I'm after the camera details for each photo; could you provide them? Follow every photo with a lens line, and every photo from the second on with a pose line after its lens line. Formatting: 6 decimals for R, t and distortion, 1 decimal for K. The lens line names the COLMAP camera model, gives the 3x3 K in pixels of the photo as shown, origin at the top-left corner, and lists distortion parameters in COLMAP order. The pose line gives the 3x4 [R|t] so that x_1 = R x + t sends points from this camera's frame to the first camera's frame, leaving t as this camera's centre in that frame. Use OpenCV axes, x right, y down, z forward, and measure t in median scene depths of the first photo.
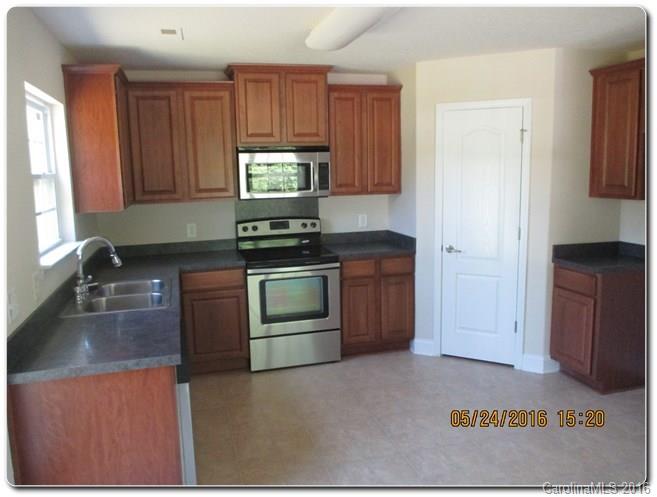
lens RADIAL K [[537.9, 0, 329.6], [0, 537.9, 233.1], [0, 0, 1]] dist [-0.002817, 0.002626]
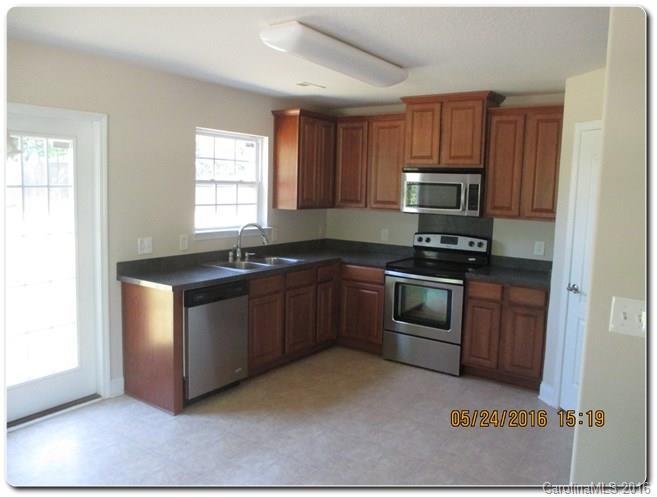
lens RADIAL K [[537.9, 0, 328.7], [0, 537.9, 233.8], [0, 0, 1]] dist [-0.002817, 0.002626]
pose [[0.634557, 0.116589, -0.764032, 0.619262], [-0.141904, 0.989326, 0.033112, -0.030851], [0.759737, 0.087408, 0.644329, 0.125783]]
